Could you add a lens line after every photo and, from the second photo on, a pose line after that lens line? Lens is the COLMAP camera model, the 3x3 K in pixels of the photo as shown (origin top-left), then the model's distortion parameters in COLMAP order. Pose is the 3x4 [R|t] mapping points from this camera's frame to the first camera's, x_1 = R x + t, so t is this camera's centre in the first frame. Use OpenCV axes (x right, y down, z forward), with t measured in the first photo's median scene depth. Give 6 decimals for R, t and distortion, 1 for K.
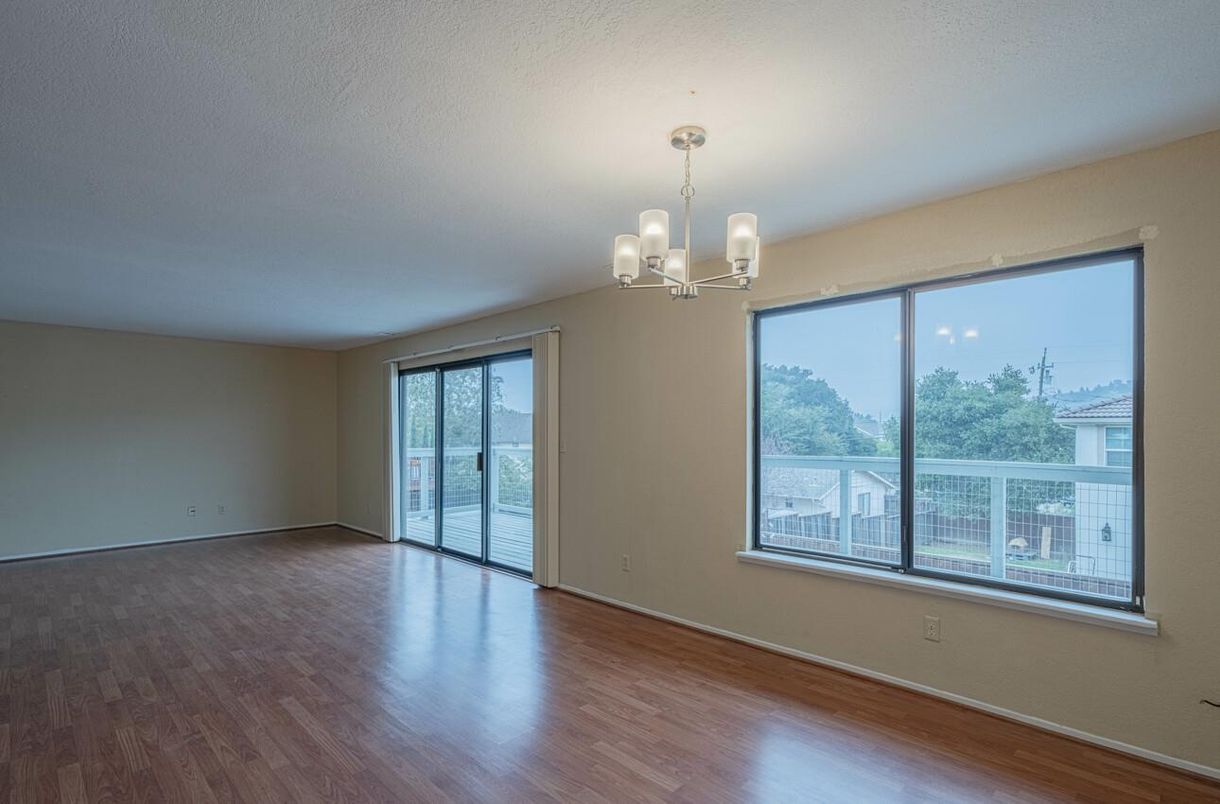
lens RADIAL K [[583.6, 0, 619.1], [0, 583.6, 423.8], [0, 0, 1]] dist [0.012161, -0.002441]
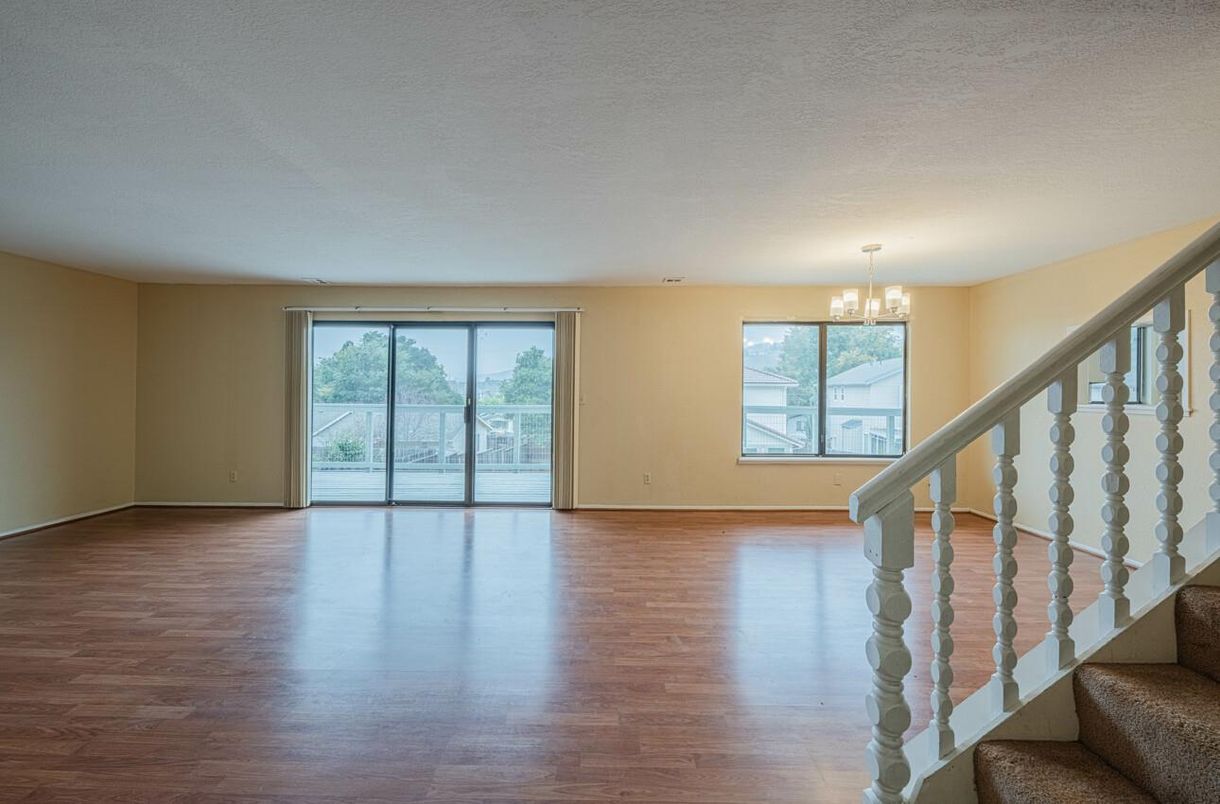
lens RADIAL K [[454.8, 0, 601.0], [0, 454.8, 394.0], [0, 0, 1]] dist [0.005338, -0.001465]
pose [[0.720690, -0.001487, 0.693256, -1.031156], [-0.015109, 0.999726, 0.017851, 0.007394], [-0.693093, -0.023339, 0.720470, 0.305740]]
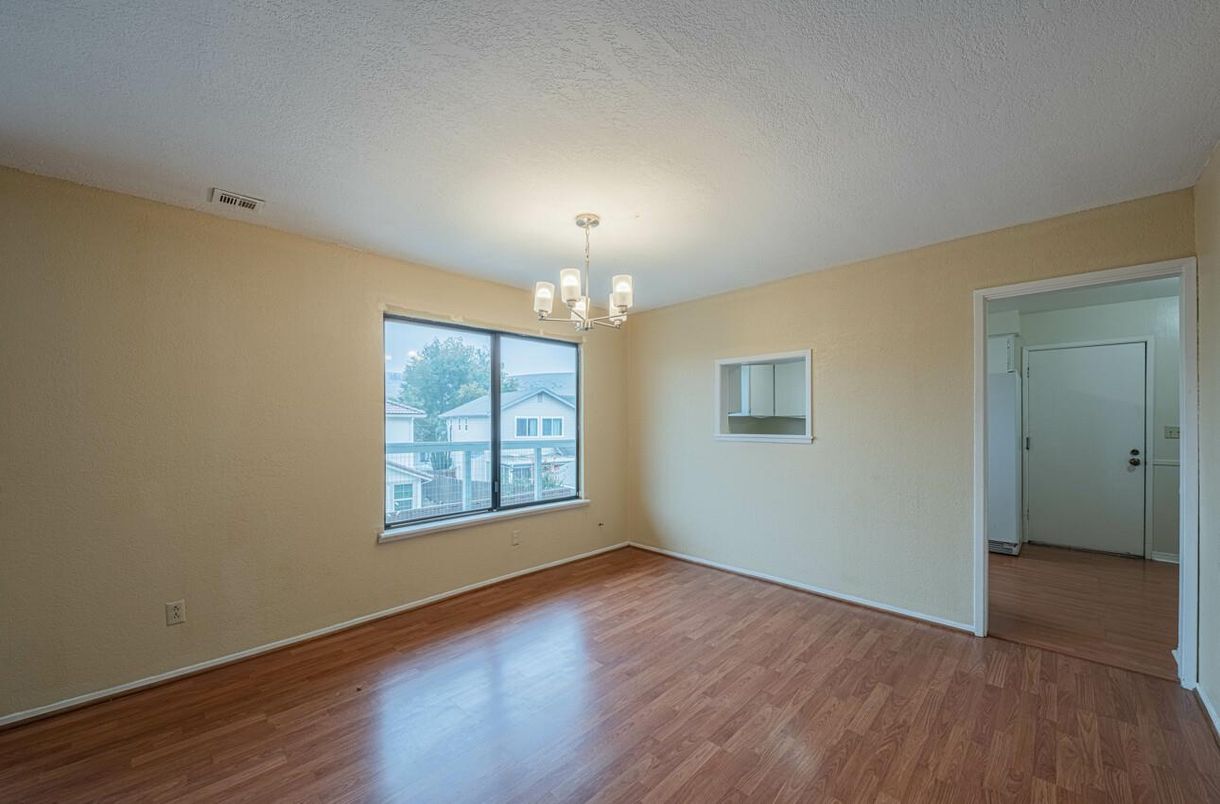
lens RADIAL K [[454.8, 0, 601.4], [0, 454.8, 423.3], [0, 0, 1]] dist [0.005338, -0.001465]
pose [[0.016281, -0.003555, 0.999861, -0.618423], [-0.011102, 0.999931, 0.003736, 0.006270], [-0.999806, -0.011161, 0.016240, 0.579451]]
